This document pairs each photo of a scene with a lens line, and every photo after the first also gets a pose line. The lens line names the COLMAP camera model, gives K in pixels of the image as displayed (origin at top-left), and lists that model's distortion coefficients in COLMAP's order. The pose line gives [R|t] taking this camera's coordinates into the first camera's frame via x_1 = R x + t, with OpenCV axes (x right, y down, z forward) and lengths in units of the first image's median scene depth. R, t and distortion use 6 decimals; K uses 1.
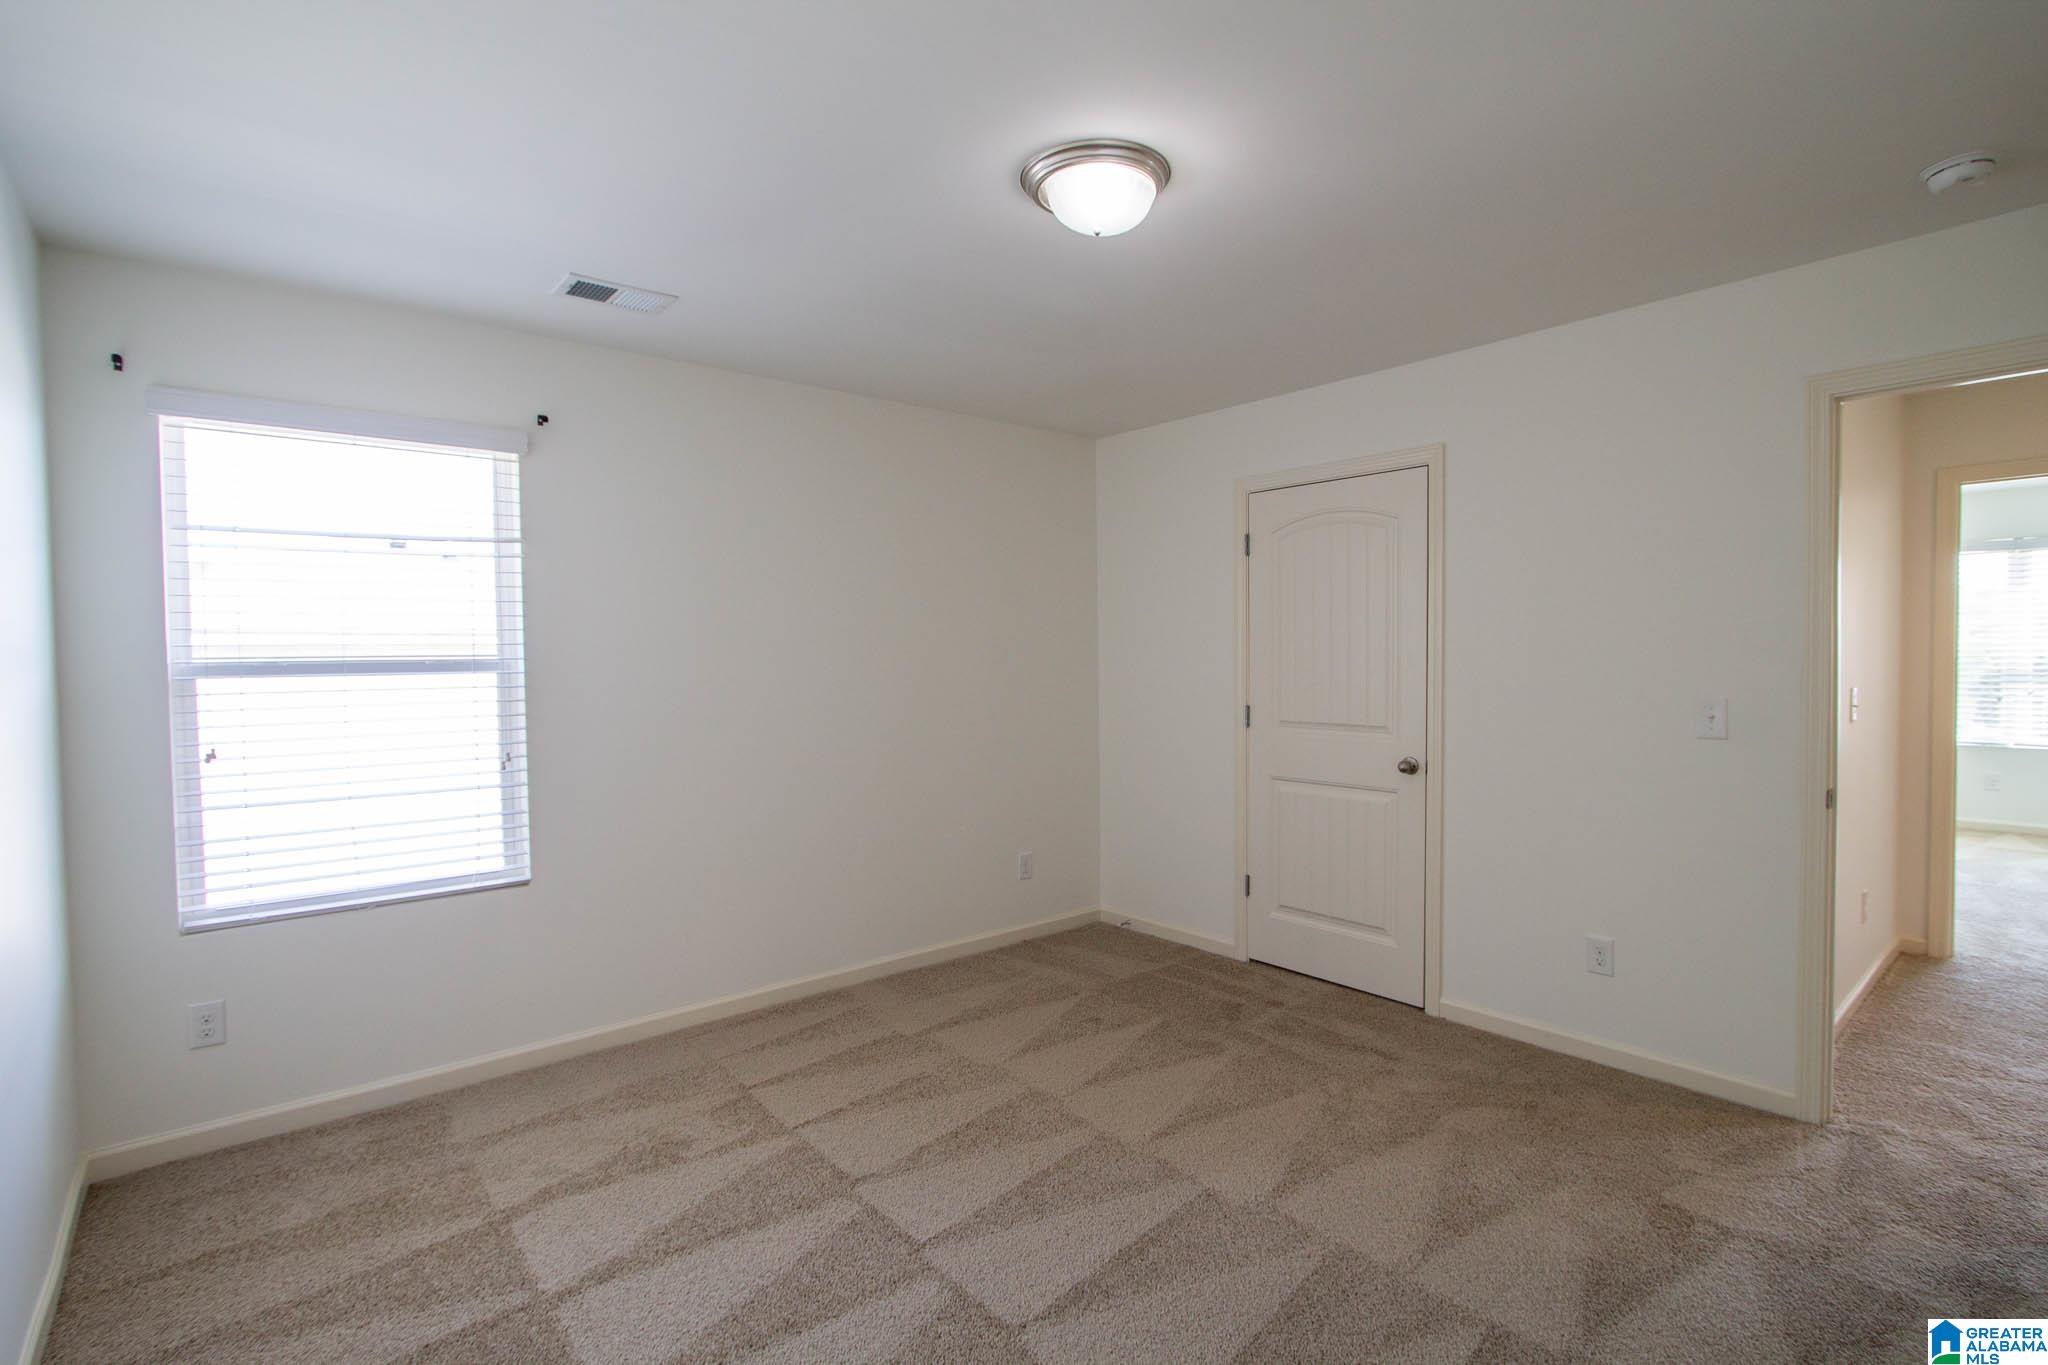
lens RADIAL K [[972.6, 0, 1033.9], [0, 972.6, 681.1], [0, 0, 1]] dist [-0.019827, 0.000564]
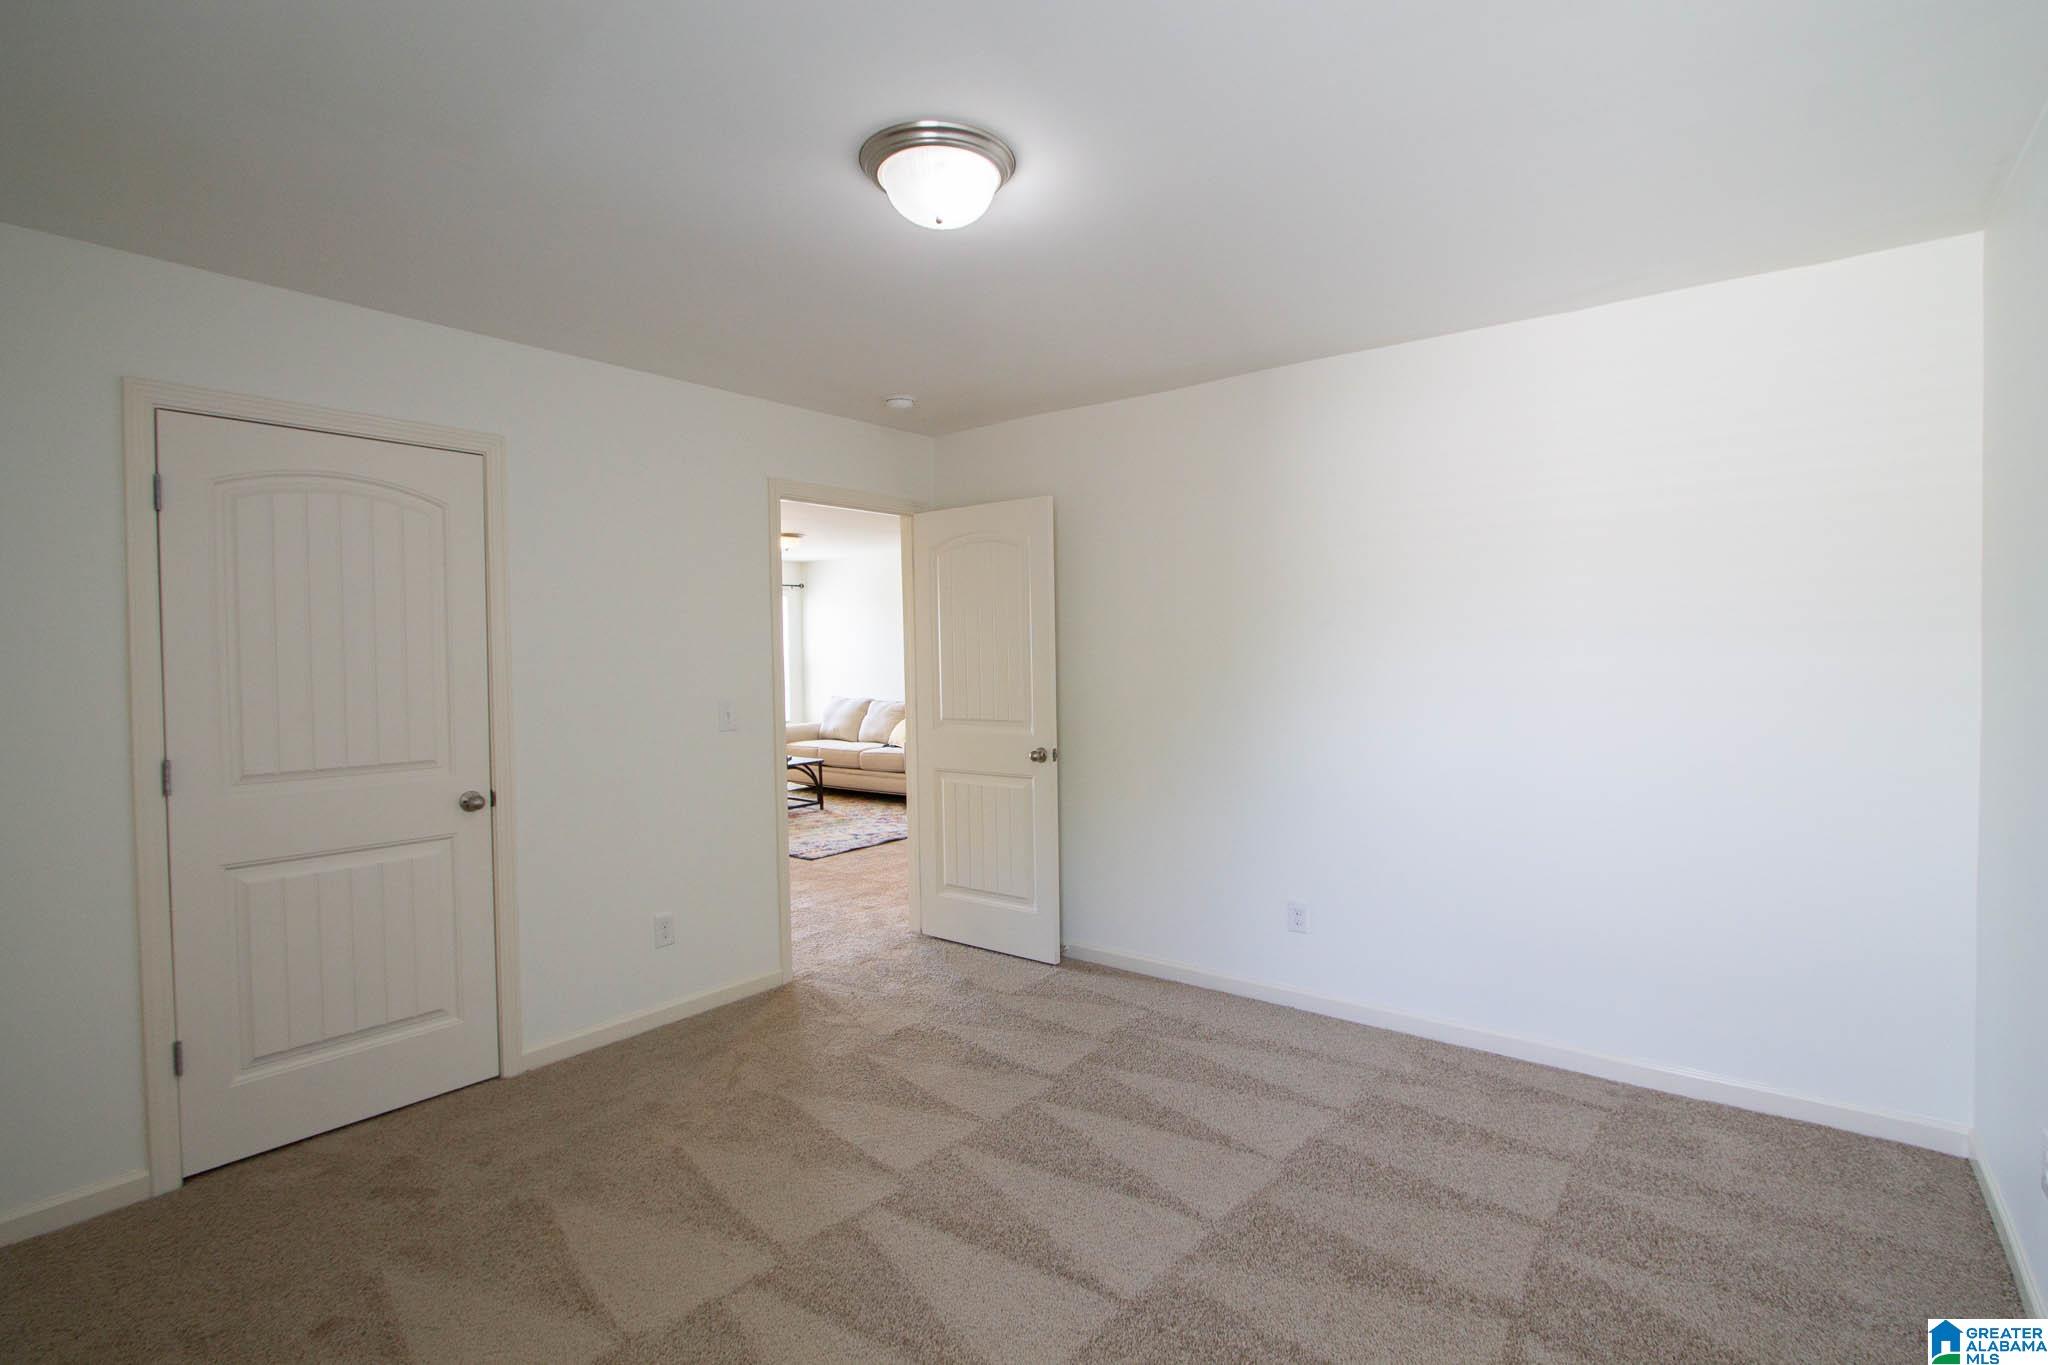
lens RADIAL K [[1025.7, 0, 1025.0], [0, 1025.7, 660.3], [0, 0, 1]] dist [-0.001453, -0.000632]
pose [[-0.206293, 0.000528, 0.978490, -0.630018], [0.041193, 0.999118, 0.008146, -0.025089], [-0.977623, 0.041988, -0.206133, 0.747182]]
